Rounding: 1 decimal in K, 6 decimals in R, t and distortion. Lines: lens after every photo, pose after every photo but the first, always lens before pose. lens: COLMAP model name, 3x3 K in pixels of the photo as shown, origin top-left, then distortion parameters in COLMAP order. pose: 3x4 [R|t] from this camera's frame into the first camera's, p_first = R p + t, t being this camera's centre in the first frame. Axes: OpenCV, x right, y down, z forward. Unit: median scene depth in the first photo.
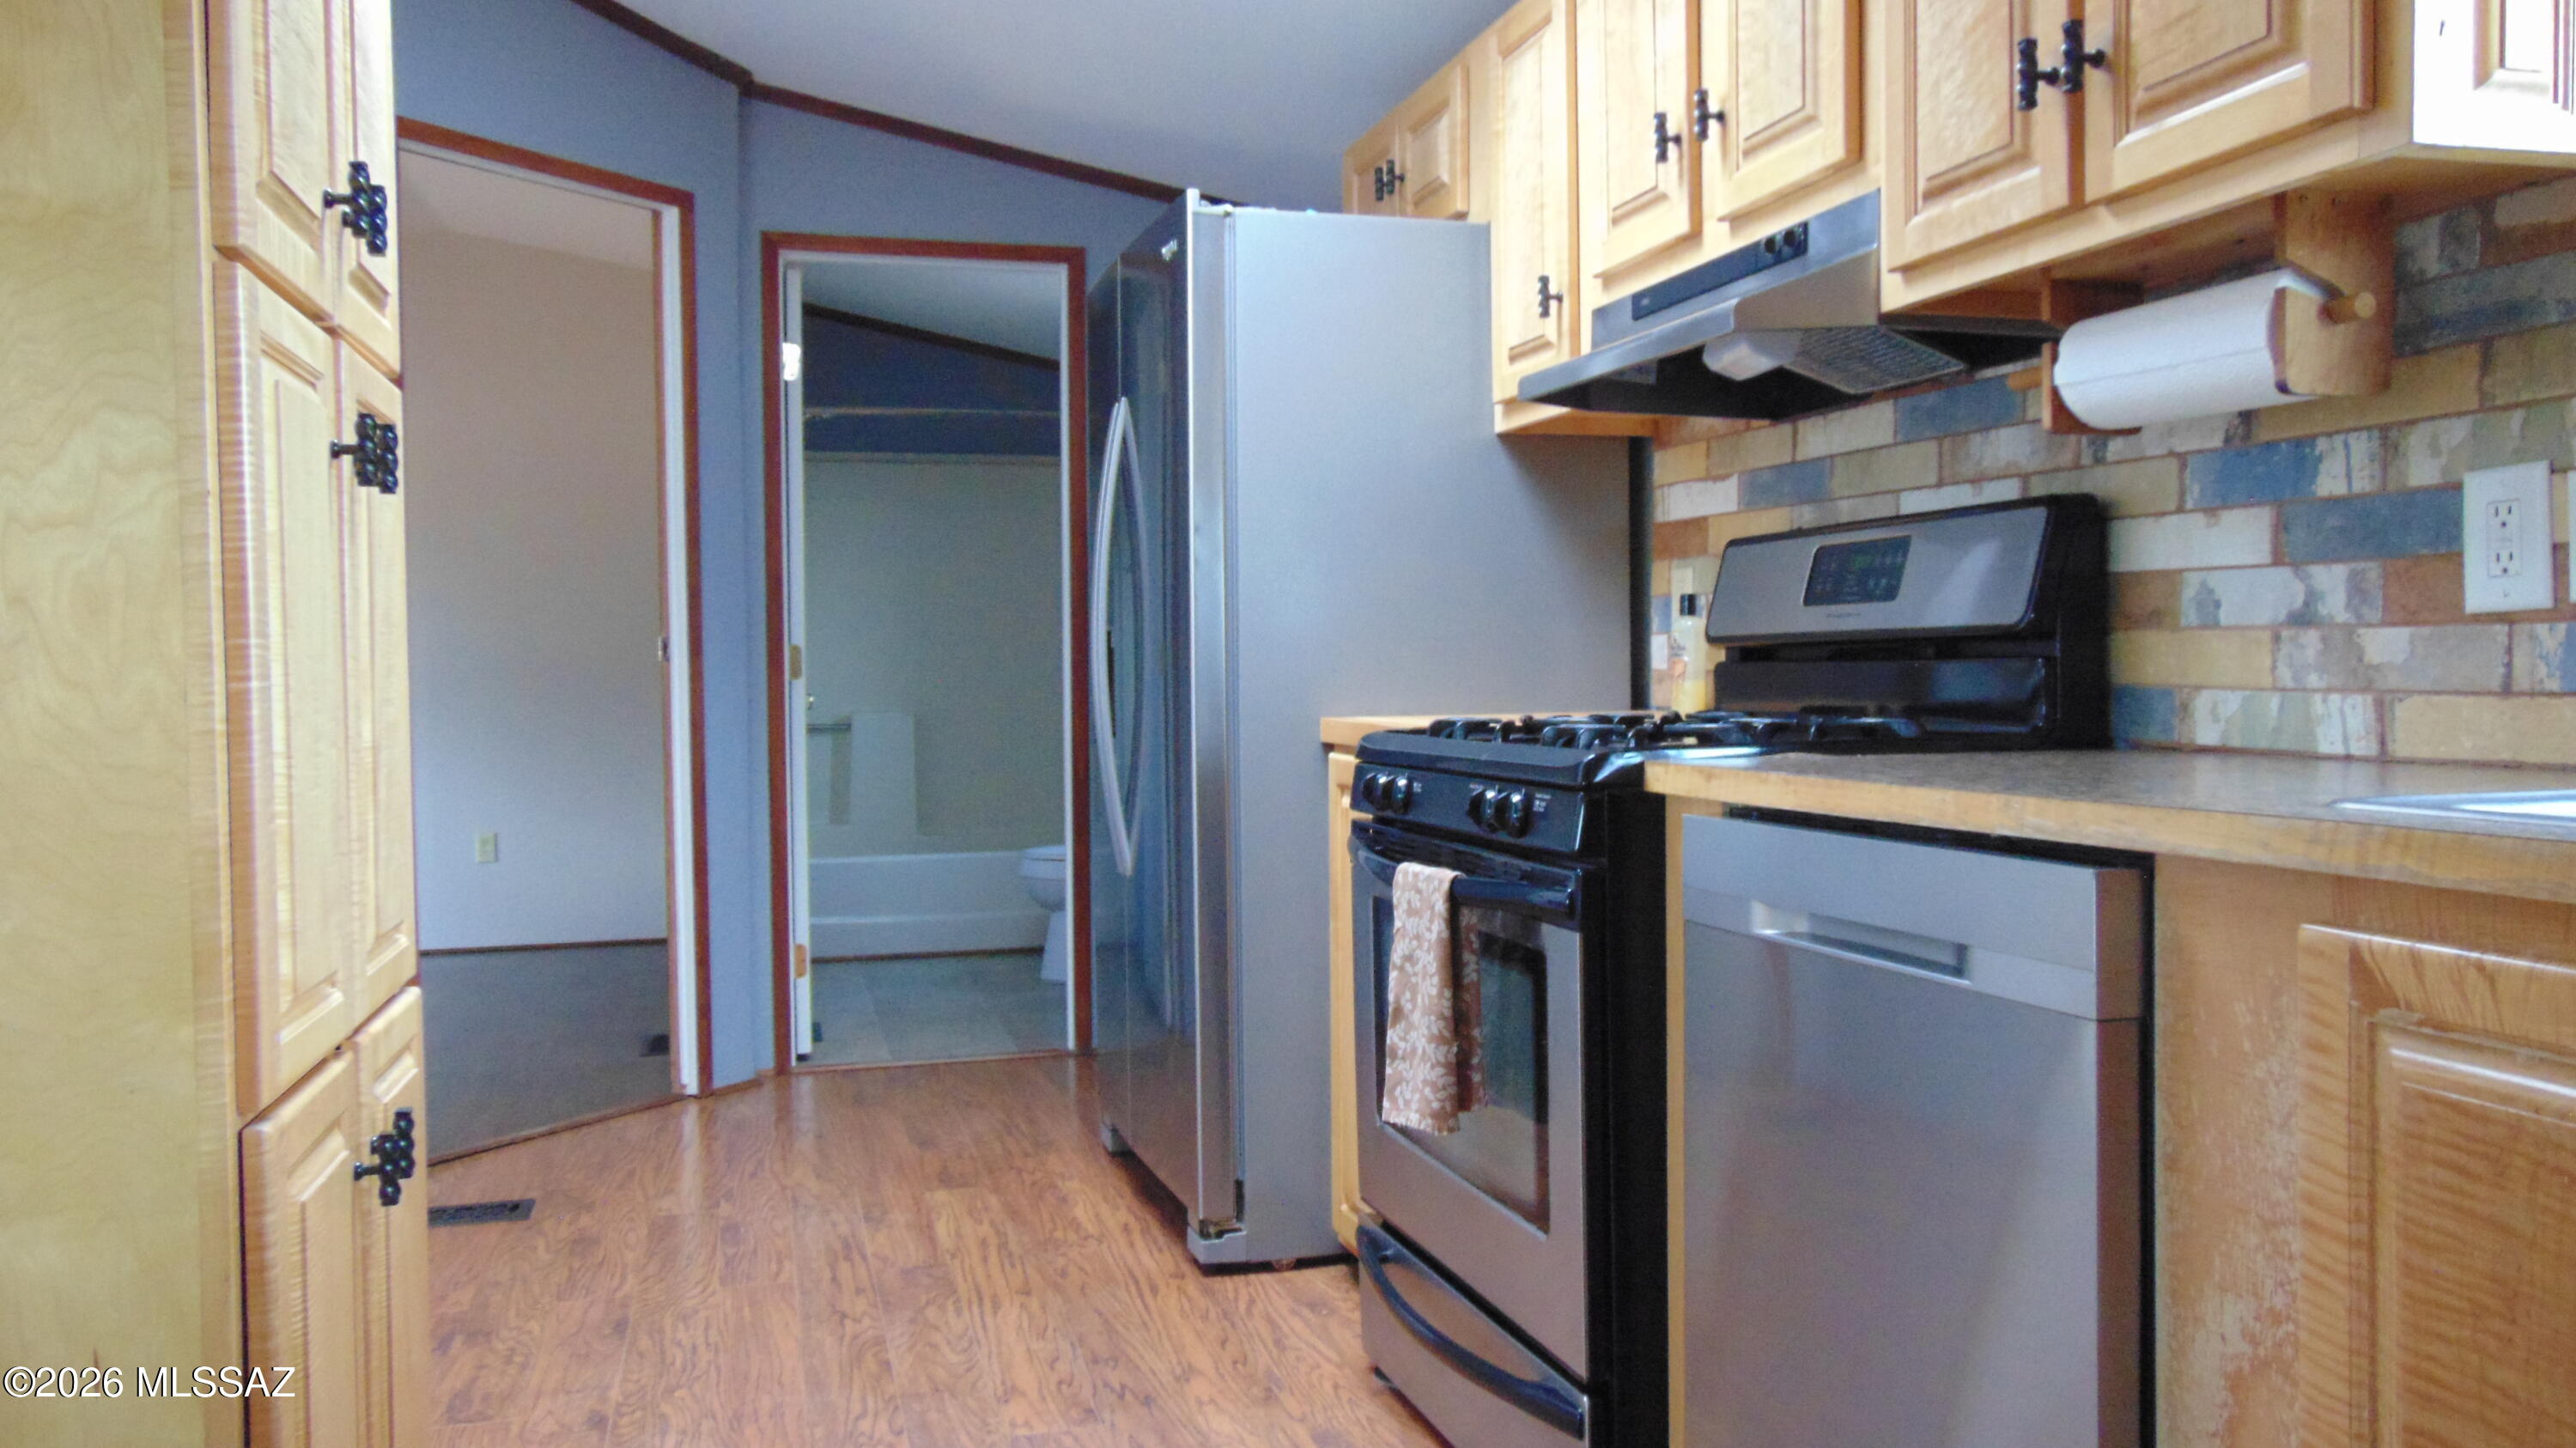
lens RADIAL K [[1928.0, 0, 1286.5], [0, 1928.0, 710.7], [0, 0, 1]] dist [-0.039060, 0.085175]
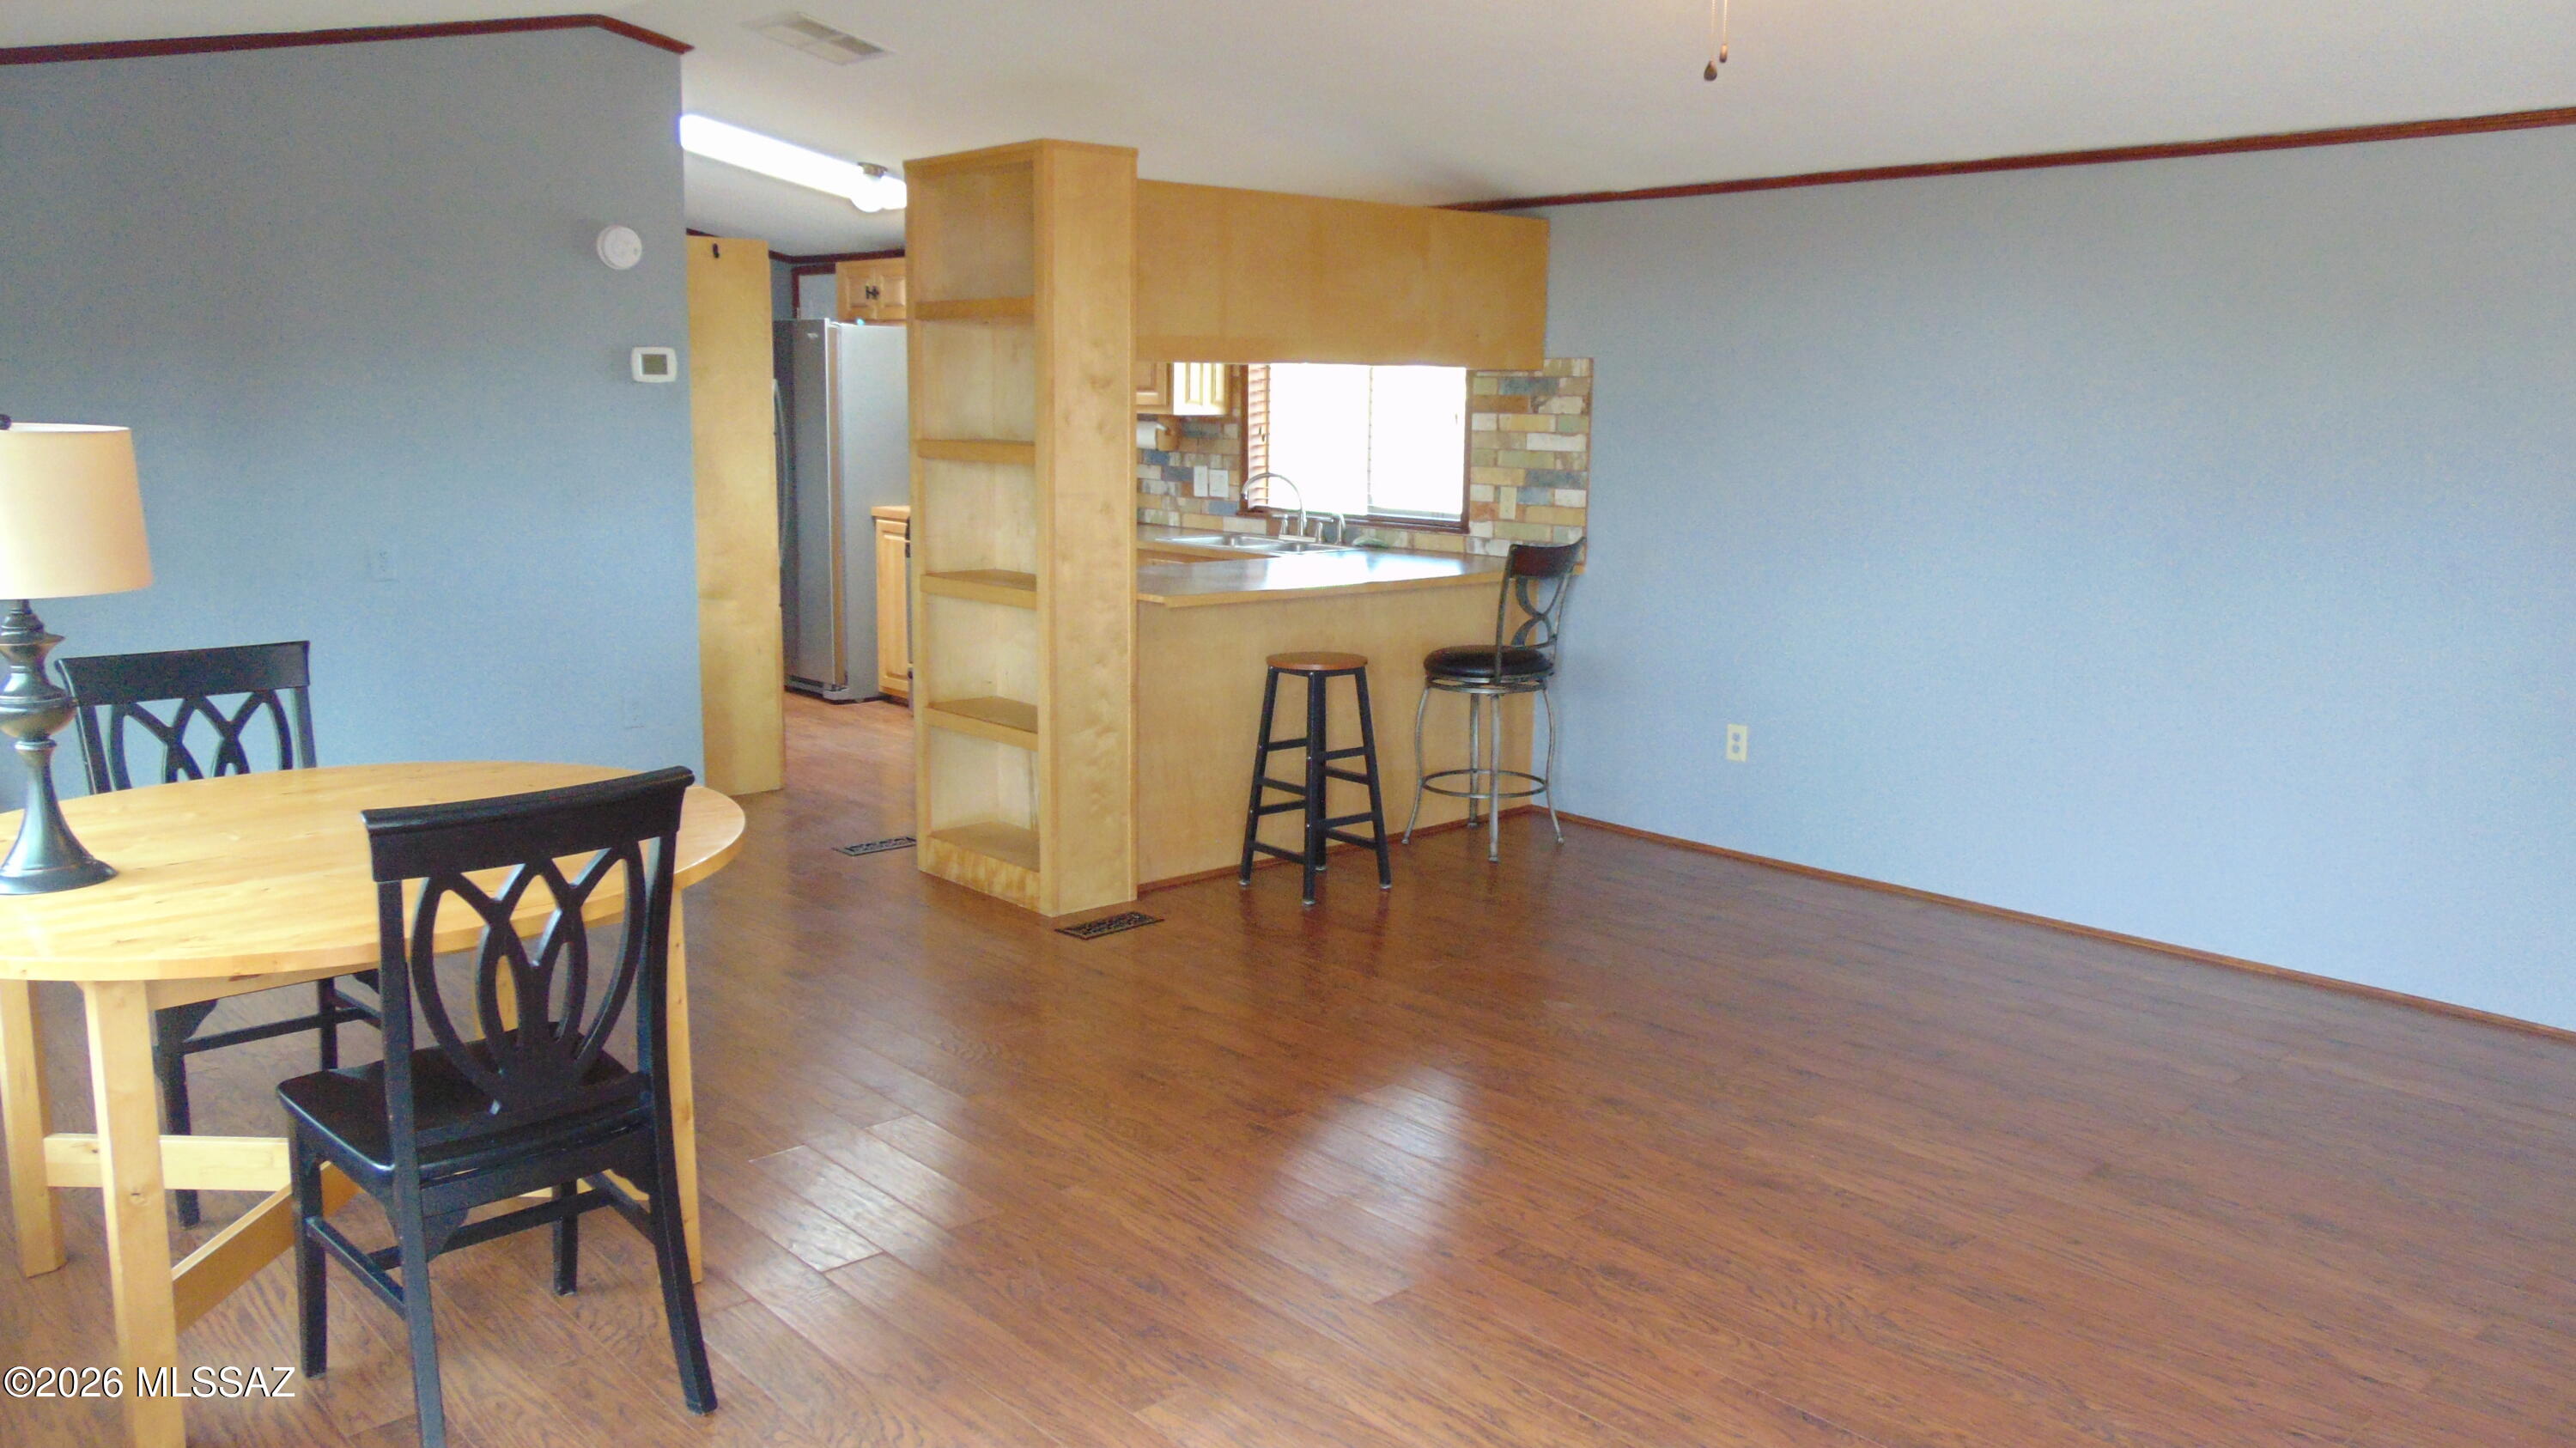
lens RADIAL K [[1928.0, 0, 1286.5], [0, 1928.0, 710.7], [0, 0, 1]] dist [-0.039060, 0.085175]
pose [[0.897814, -0.050080, 0.437517, -0.710865], [-0.016066, 0.989126, 0.146188, -0.126614], [-0.440081, -0.138278, 0.887247, -1.877534]]
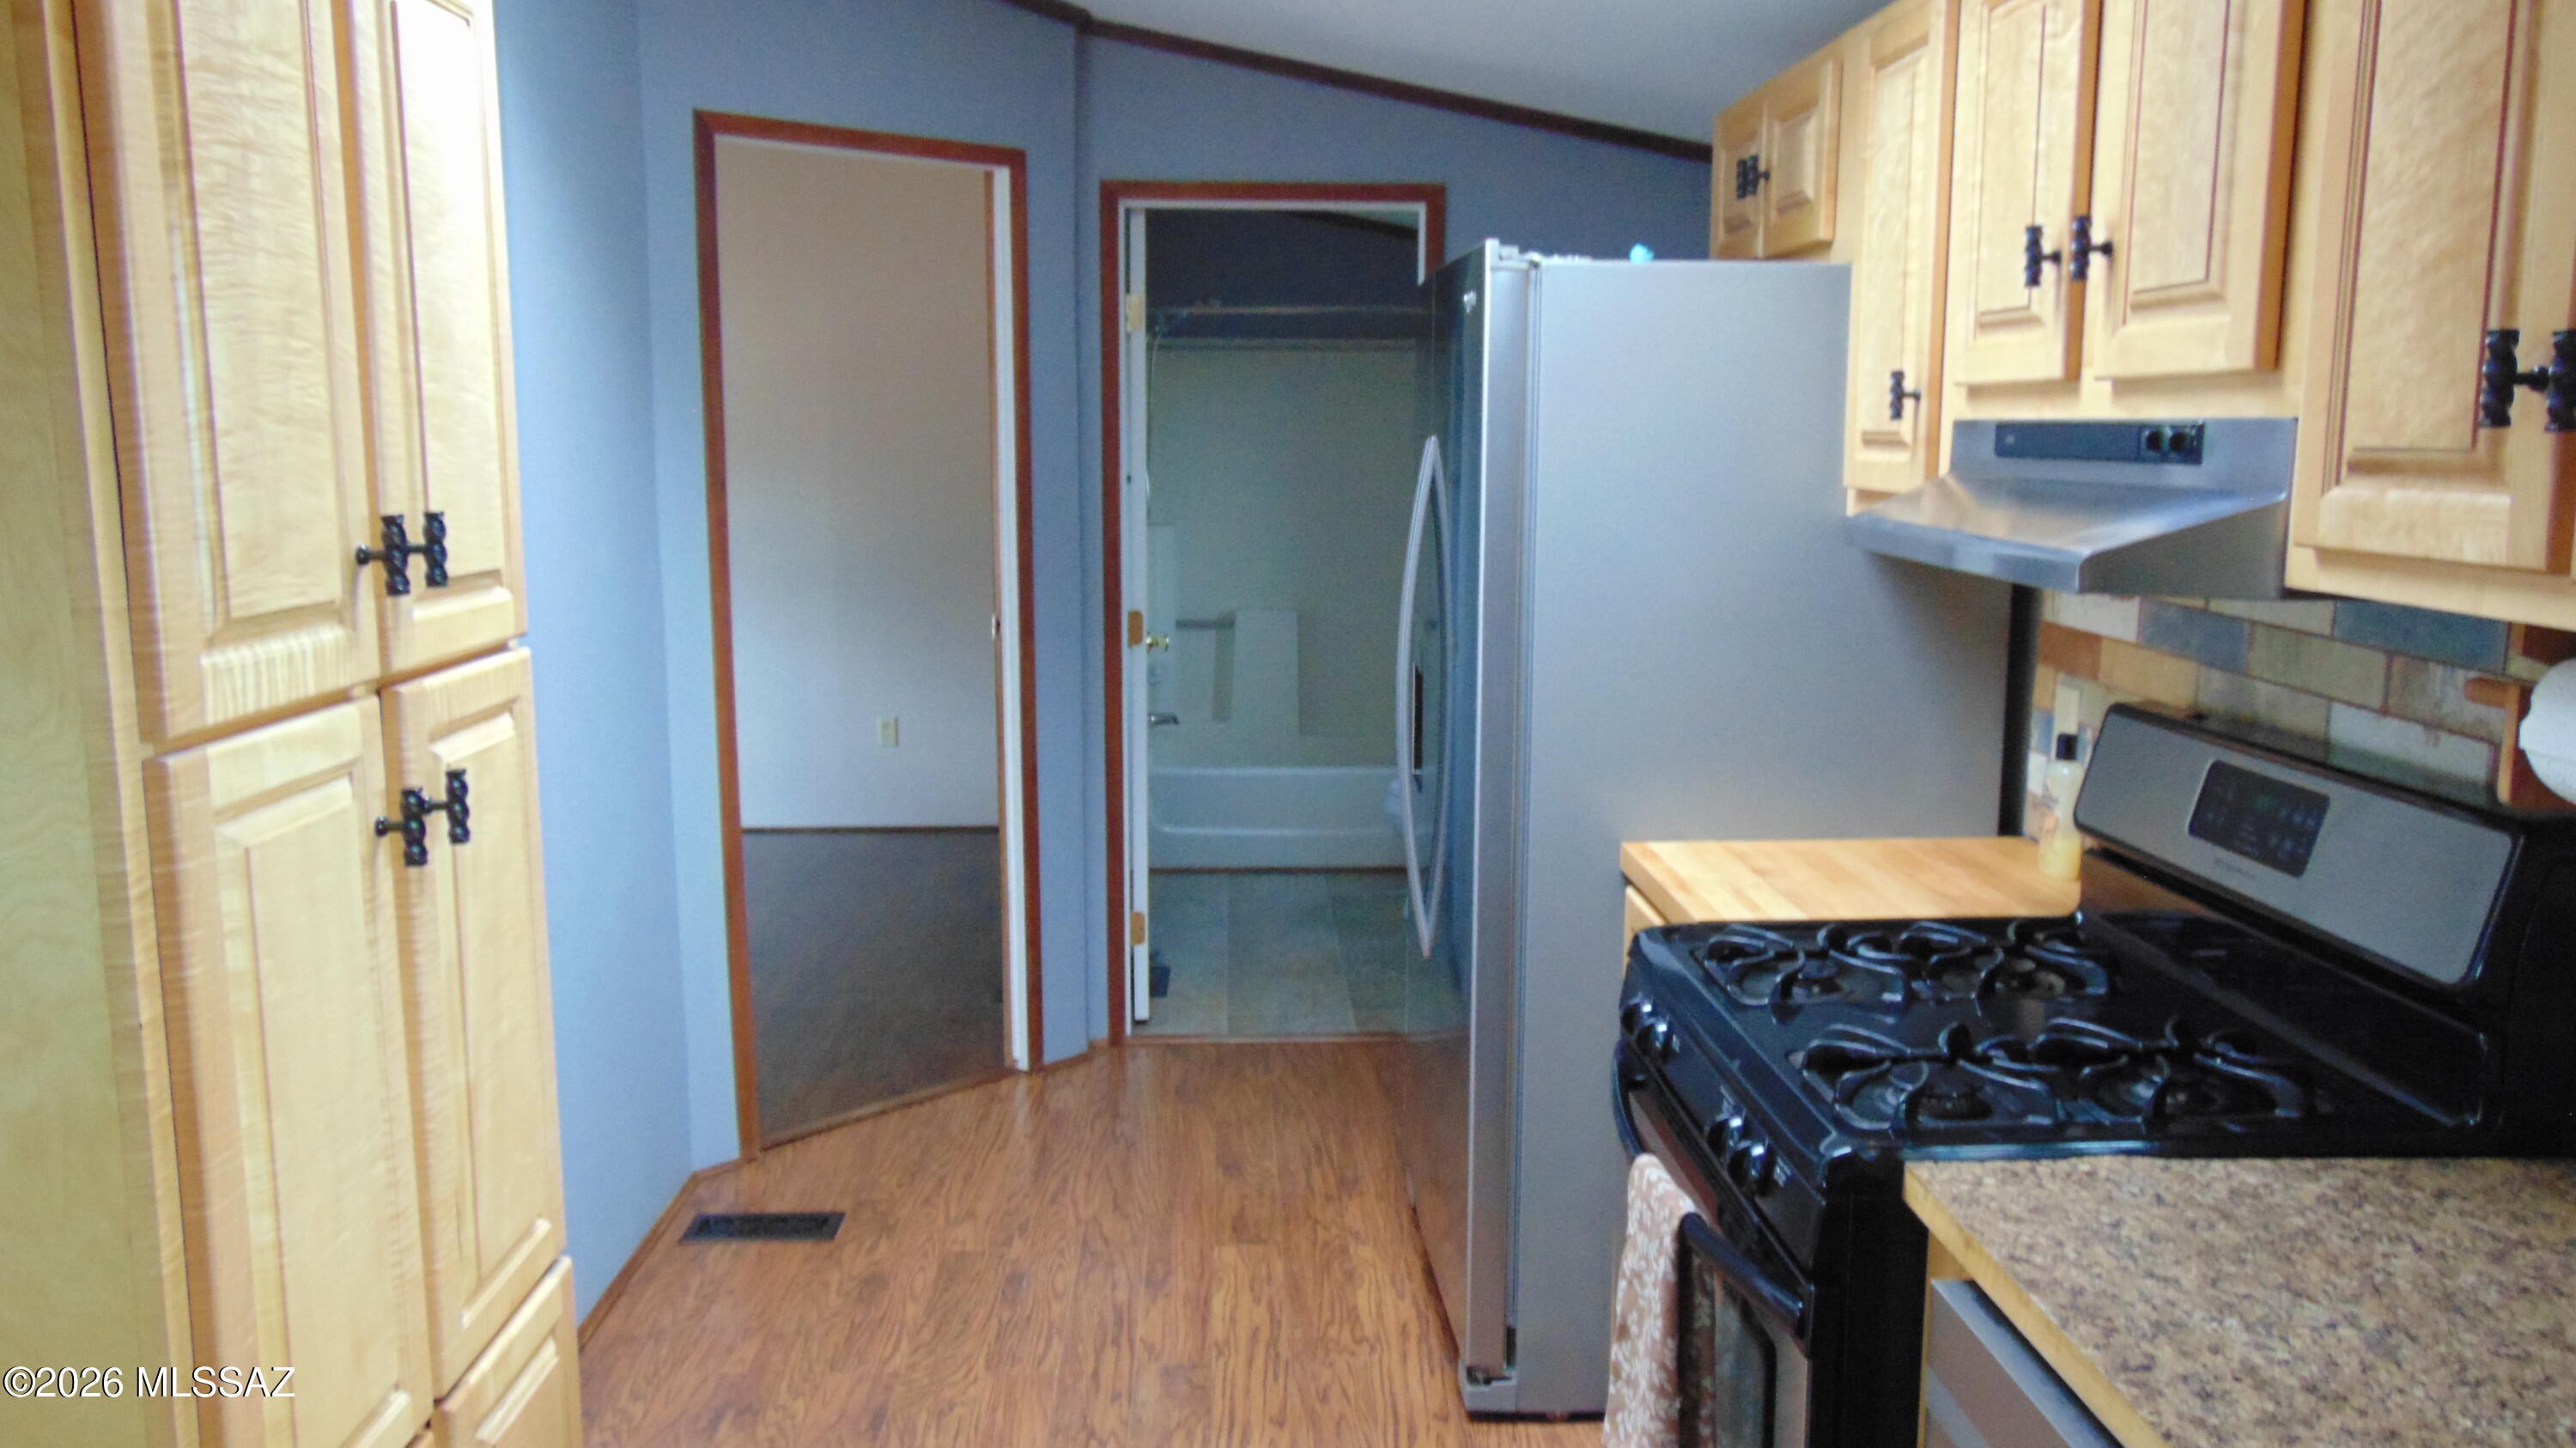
lens RADIAL K [[1928.0, 0, 1286.5], [0, 1928.0, 710.7], [0, 0, 1]] dist [-0.039060, 0.085175]
pose [[0.971418, 0.047949, -0.232482, 0.074314], [-0.018888, 0.991894, 0.125653, -0.171938], [0.236623, -0.117671, 0.964450, 0.121184]]
